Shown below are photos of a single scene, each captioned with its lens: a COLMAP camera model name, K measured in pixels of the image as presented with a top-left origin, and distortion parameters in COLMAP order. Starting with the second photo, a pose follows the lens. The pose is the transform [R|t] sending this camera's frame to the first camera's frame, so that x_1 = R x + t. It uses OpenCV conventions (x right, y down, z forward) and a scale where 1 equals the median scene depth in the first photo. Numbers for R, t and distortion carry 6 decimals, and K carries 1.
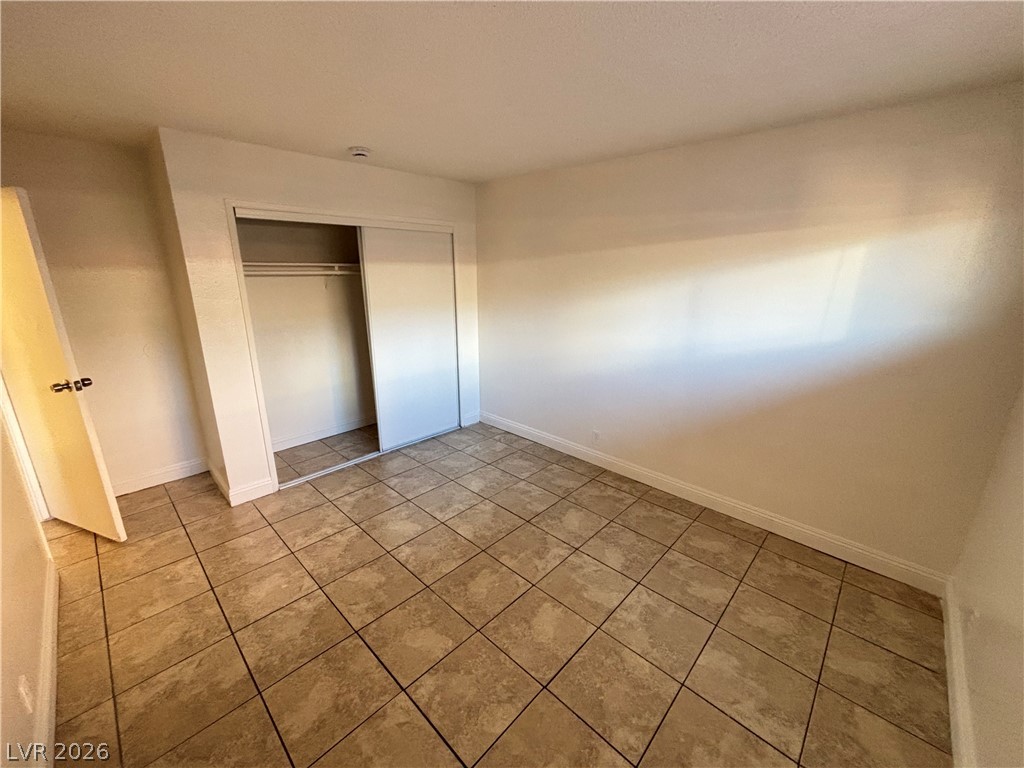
lens RADIAL K [[412.1, 0, 512.1], [0, 412.1, 378.3], [0, 0, 1]] dist [0.002415, -0.001352]
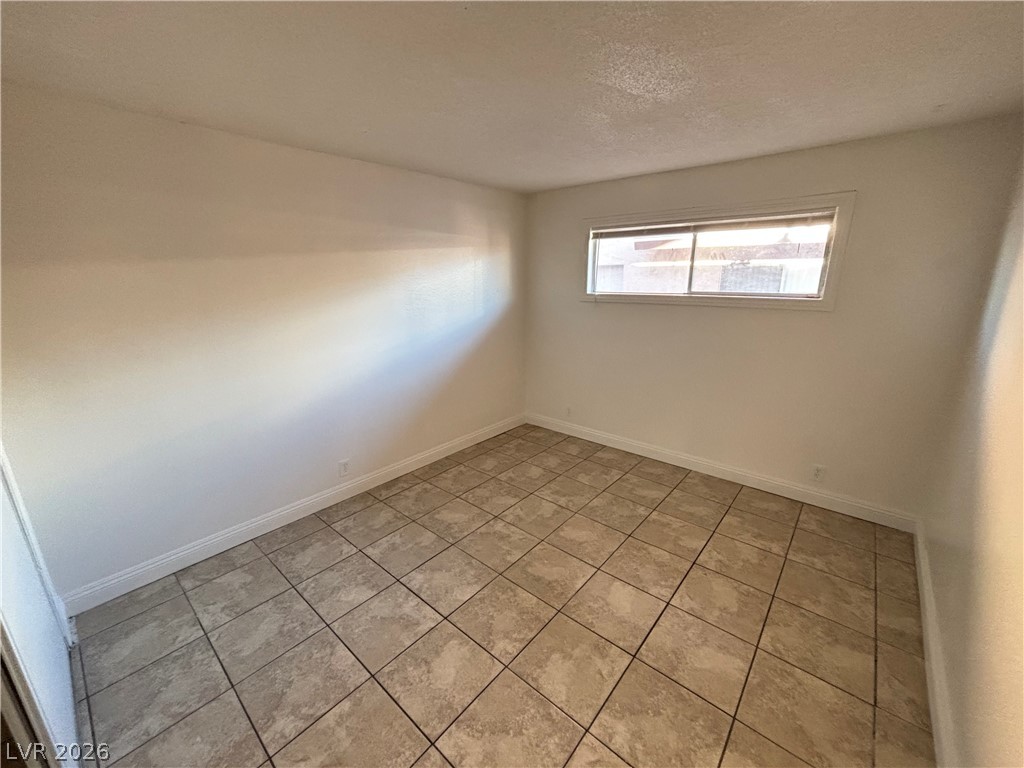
lens RADIAL K [[412.1, 0, 503.9], [0, 412.1, 383.1], [0, 0, 1]] dist [0.002415, -0.001352]
pose [[-0.030673, -0.267727, 0.963007, -0.911418], [0.274407, 0.924185, 0.265674, -0.249144], [-0.961124, 0.272405, 0.045119, 0.876361]]
